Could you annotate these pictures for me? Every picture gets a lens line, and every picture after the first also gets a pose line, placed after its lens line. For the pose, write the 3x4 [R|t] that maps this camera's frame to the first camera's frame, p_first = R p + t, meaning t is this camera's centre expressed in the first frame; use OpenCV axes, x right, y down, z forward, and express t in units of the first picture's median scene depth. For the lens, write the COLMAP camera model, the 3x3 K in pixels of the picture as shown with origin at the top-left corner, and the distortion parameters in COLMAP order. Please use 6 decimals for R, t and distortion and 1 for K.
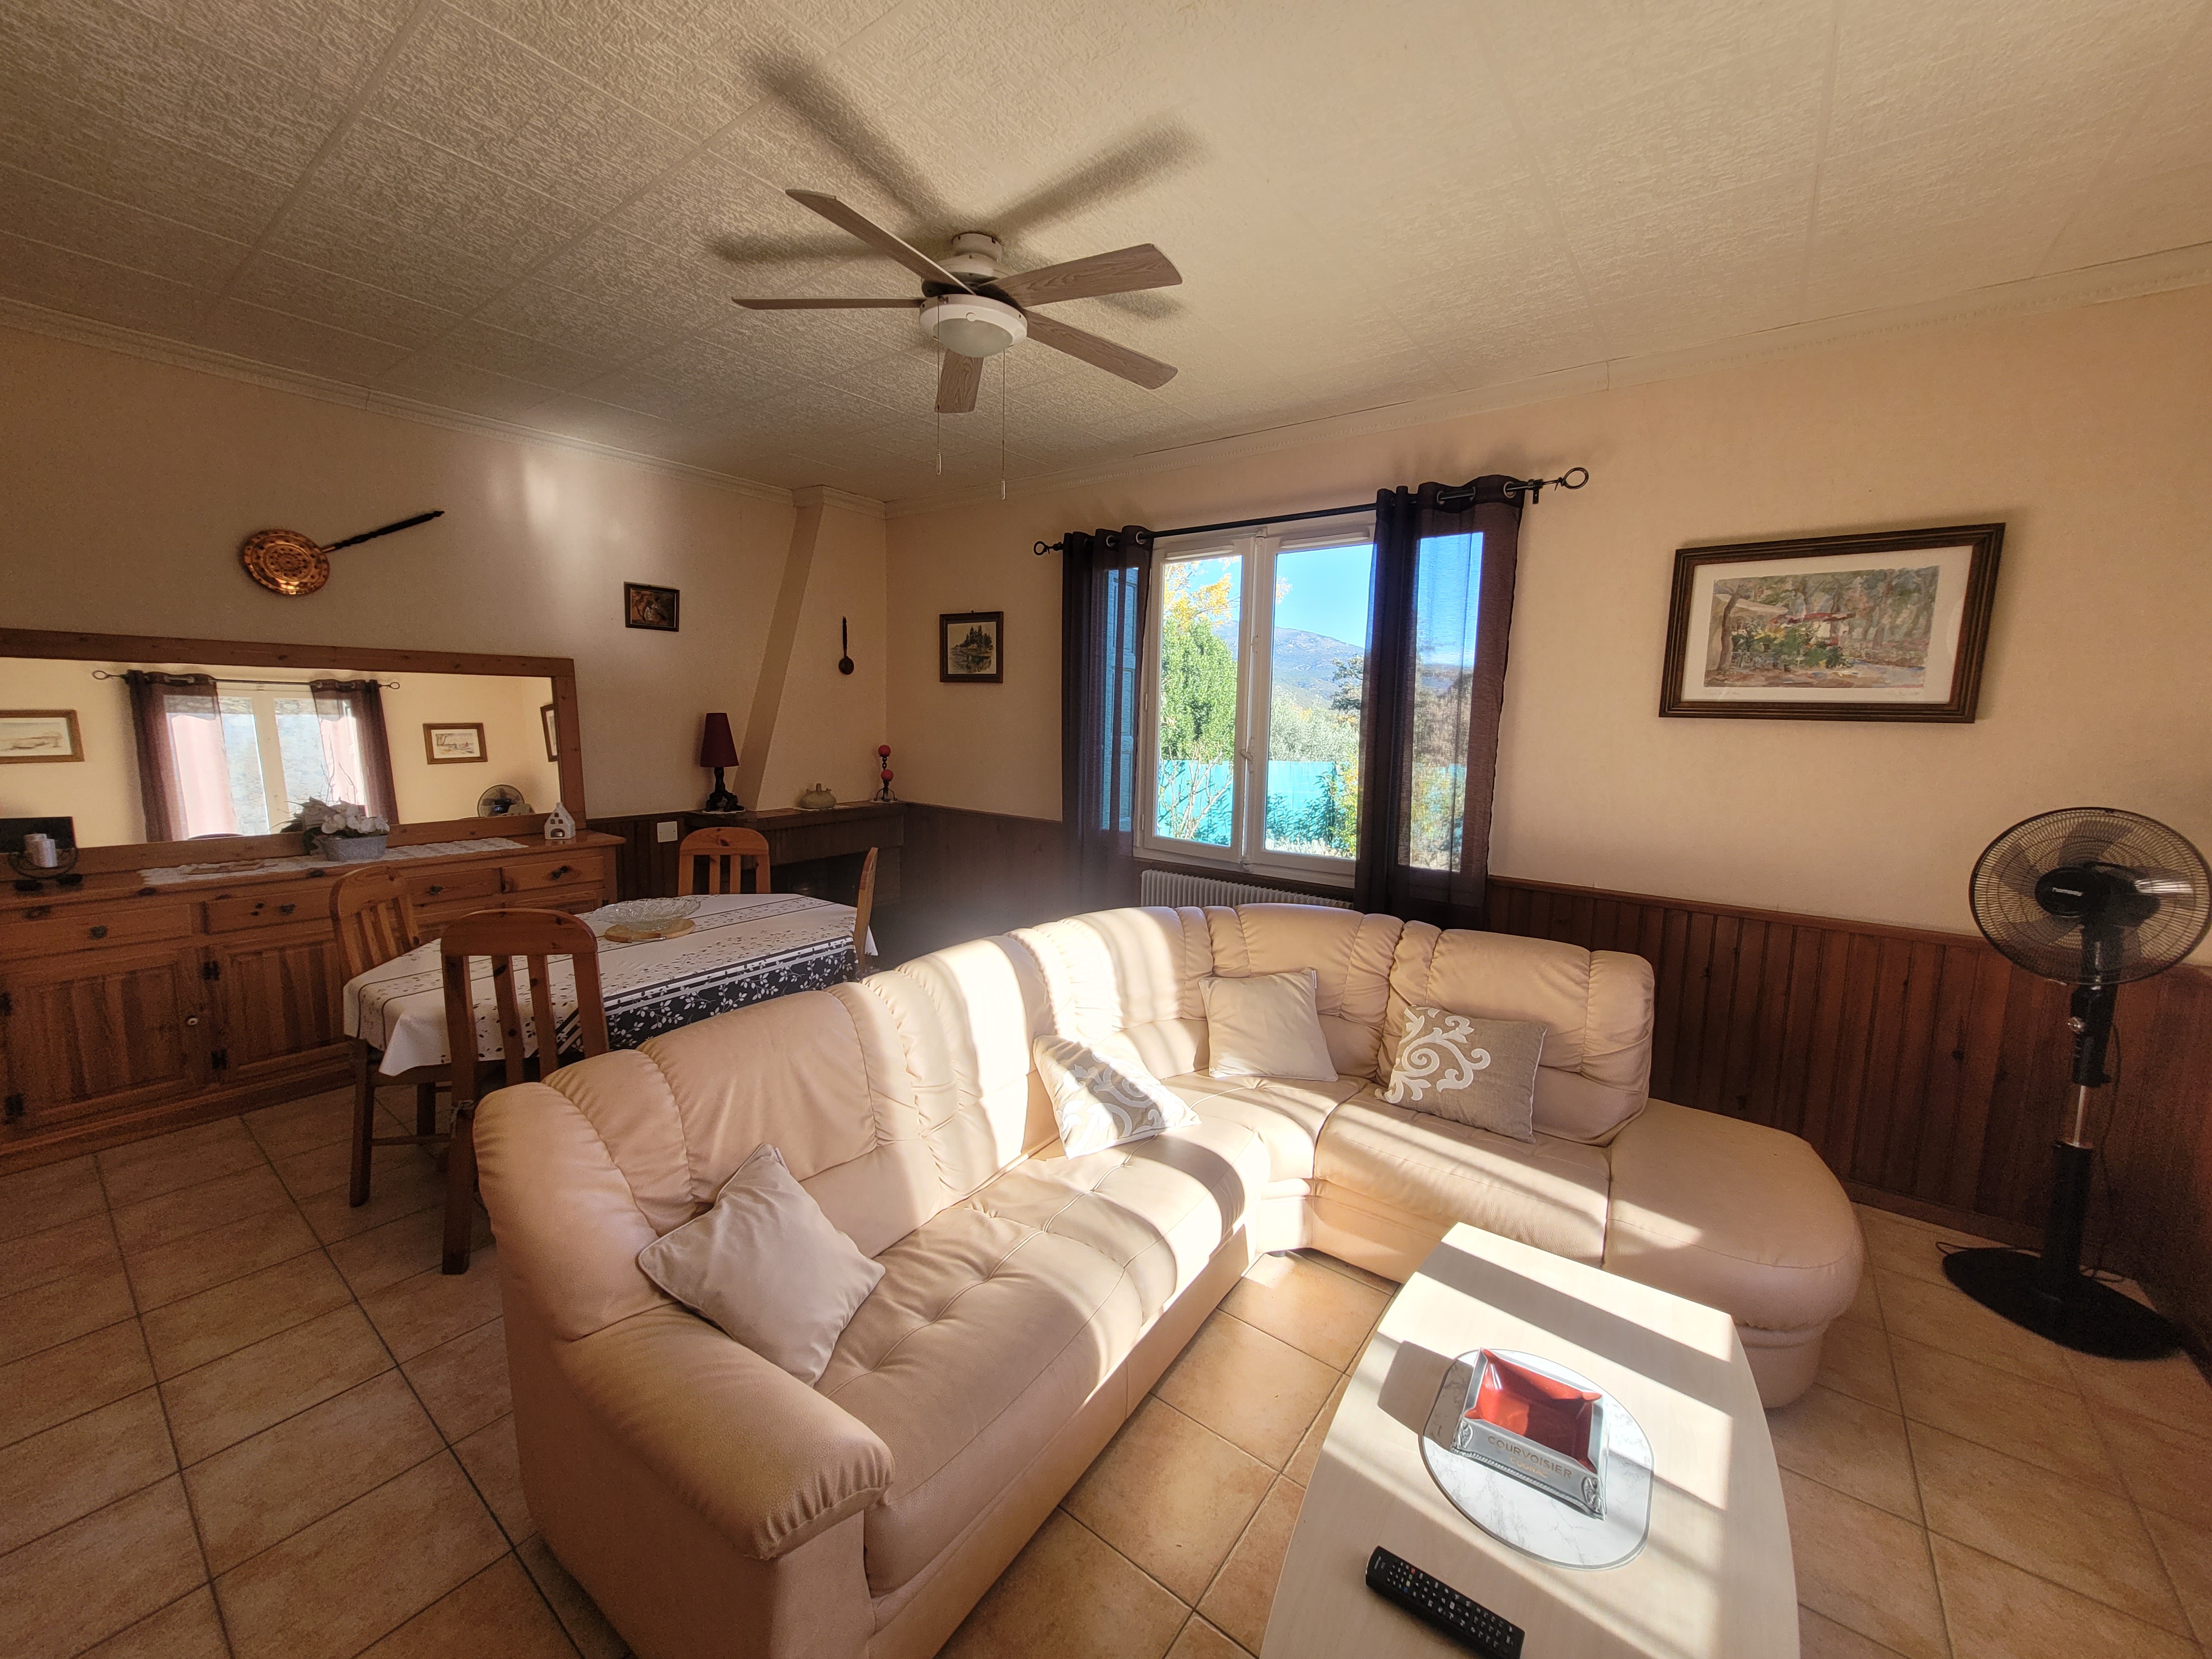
lens RADIAL K [[853.0, 0, 1082.7], [0, 853.0, 817.2], [0, 0, 1]] dist [0.000772, 0.000392]
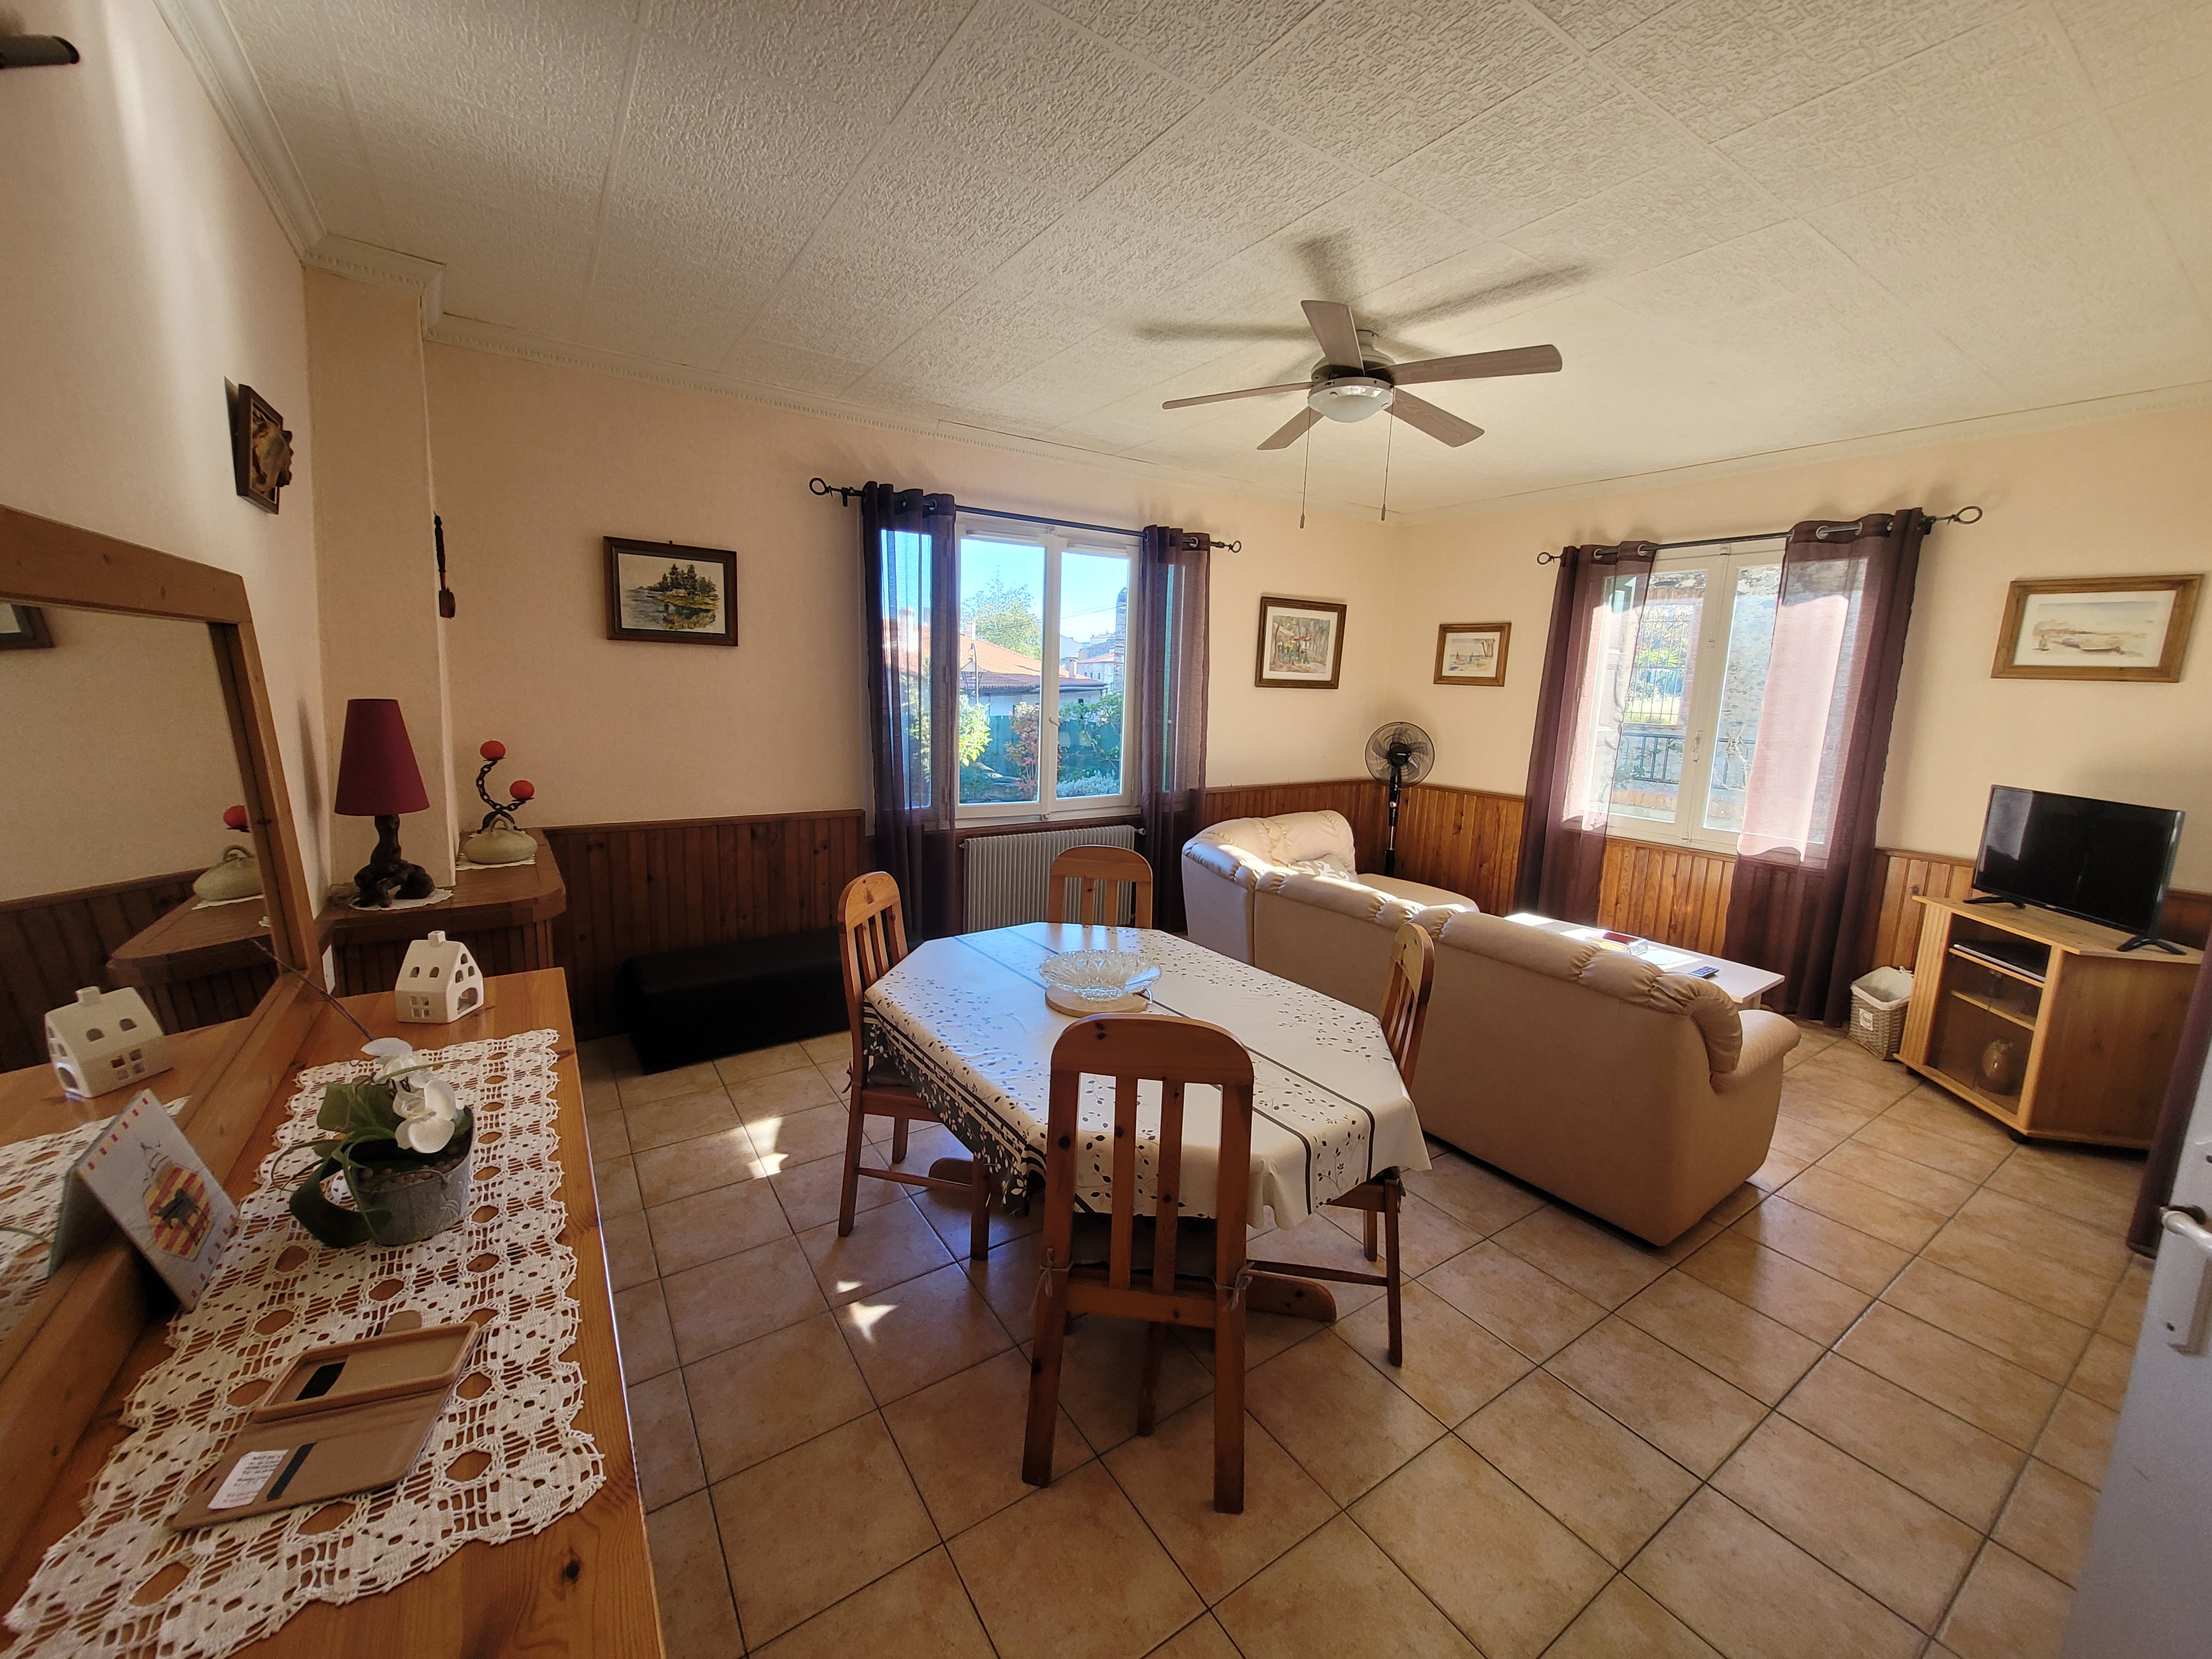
lens RADIAL K [[853.0, 0, 1082.7], [0, 853.0, 817.2], [0, 0, 1]] dist [0.000772, 0.000392]
pose [[0.333228, -0.165696, 0.928172, -0.965126], [0.096089, 0.985279, 0.141394, -0.111897], [-0.937937, 0.042070, 0.344244, 0.596232]]
